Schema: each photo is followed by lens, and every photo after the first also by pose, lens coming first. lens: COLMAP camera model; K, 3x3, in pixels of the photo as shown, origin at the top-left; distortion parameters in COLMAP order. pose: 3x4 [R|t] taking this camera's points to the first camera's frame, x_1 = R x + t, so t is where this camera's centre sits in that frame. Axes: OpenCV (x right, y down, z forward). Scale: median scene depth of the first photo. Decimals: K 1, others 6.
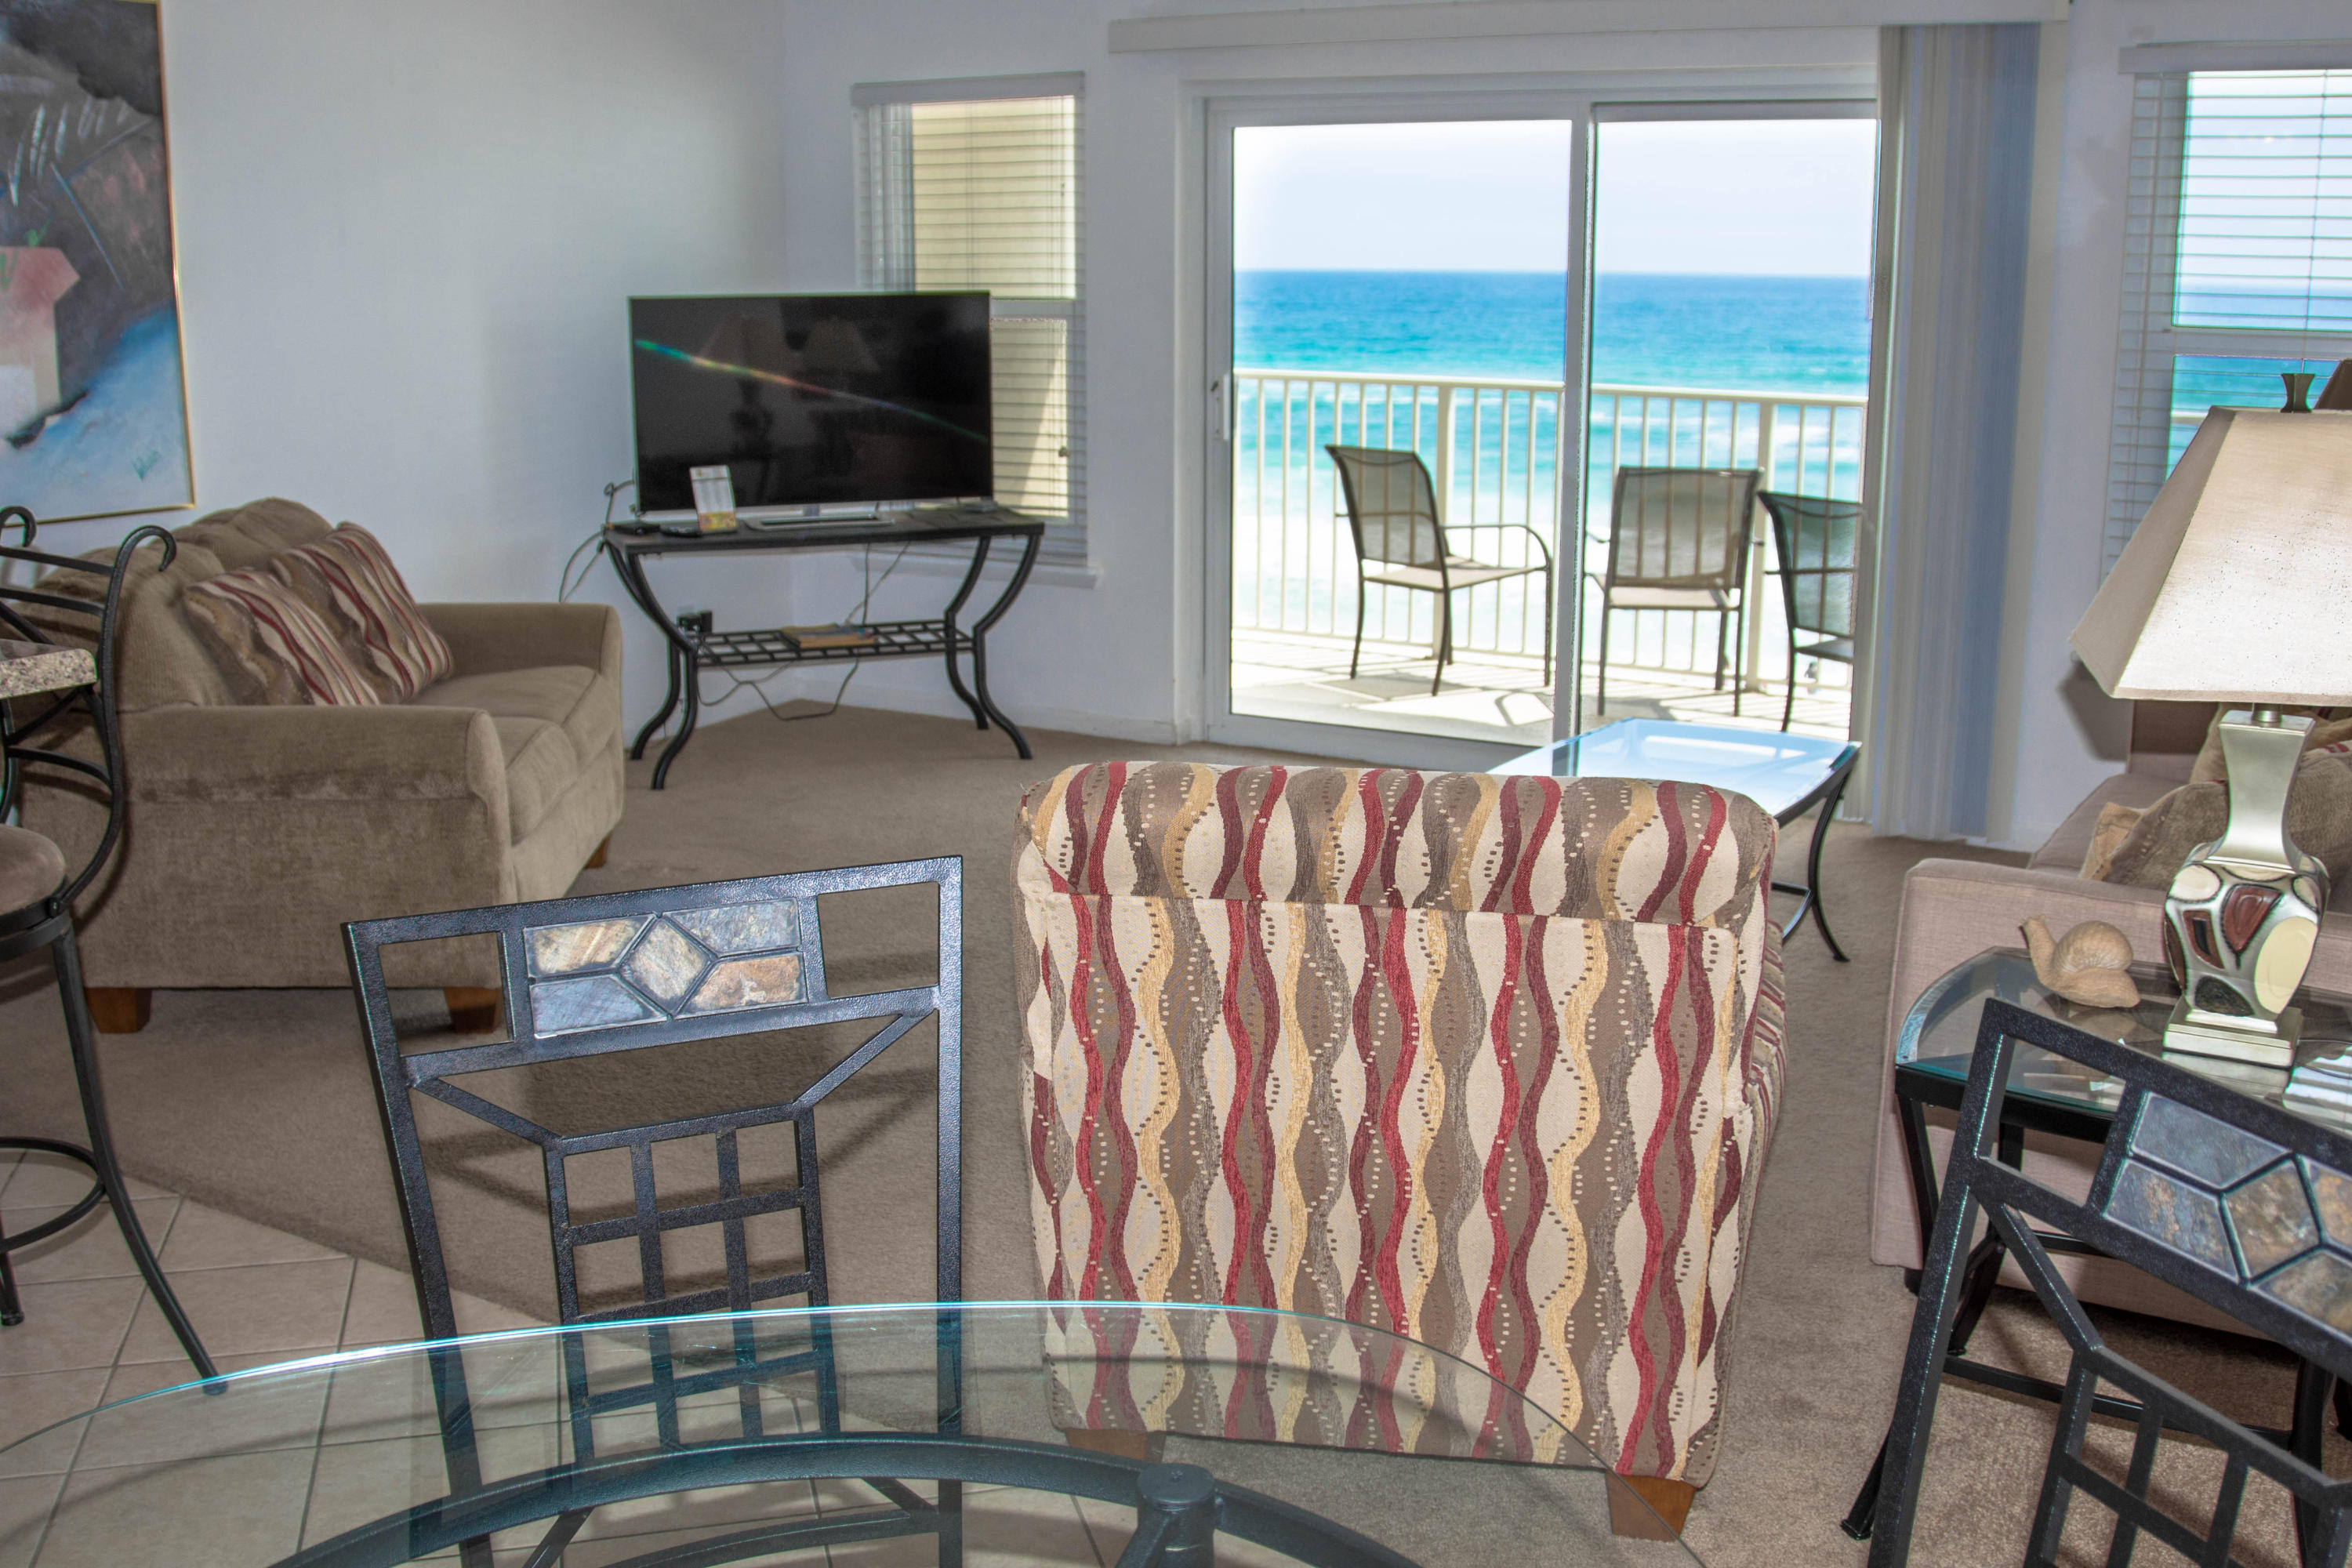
lens RADIAL K [[2288.2, 0, 1200.8], [0, 2288.2, 787.0], [0, 0, 1]] dist [-0.176174, 0.146856]
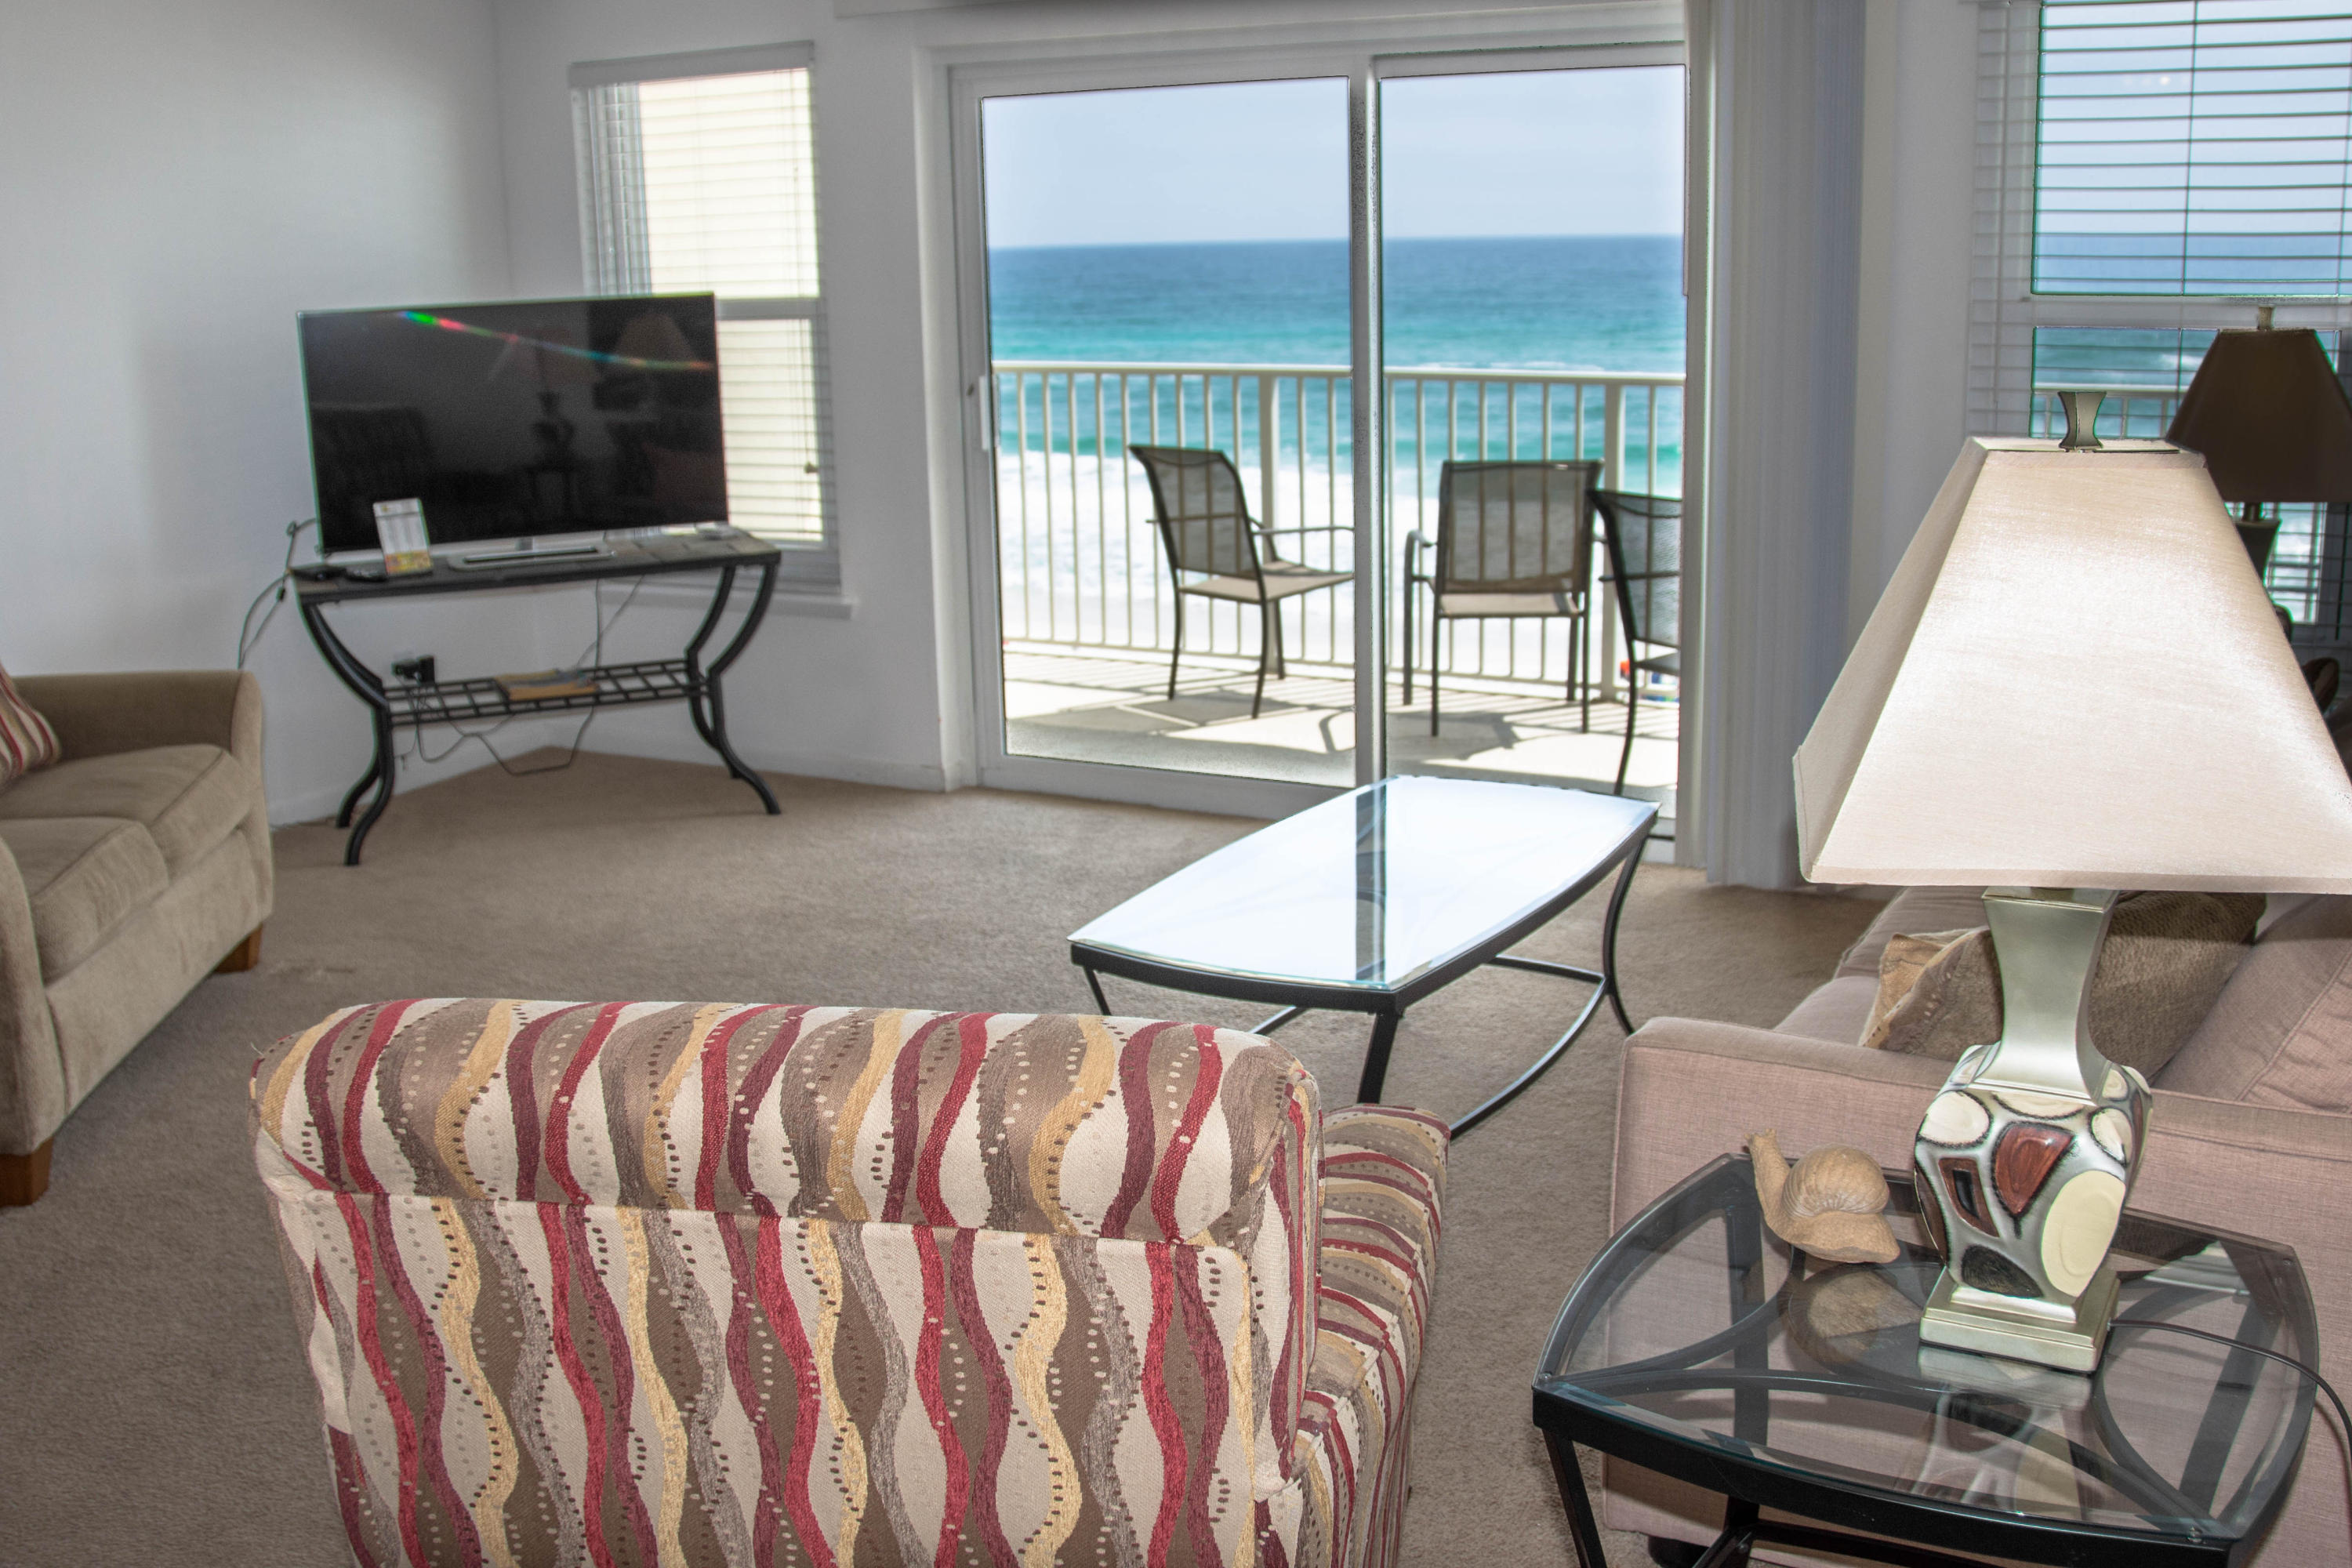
lens RADIAL K [[2288.2, 0, 1200.8], [0, 2288.2, 787.0], [0, 0, 1]] dist [-0.176174, 0.146856]
pose [[0.999282, -0.030416, 0.022570, 0.118421], [0.030170, 0.999482, 0.011186, -0.046610], [-0.022899, -0.010497, 0.999683, 0.179168]]
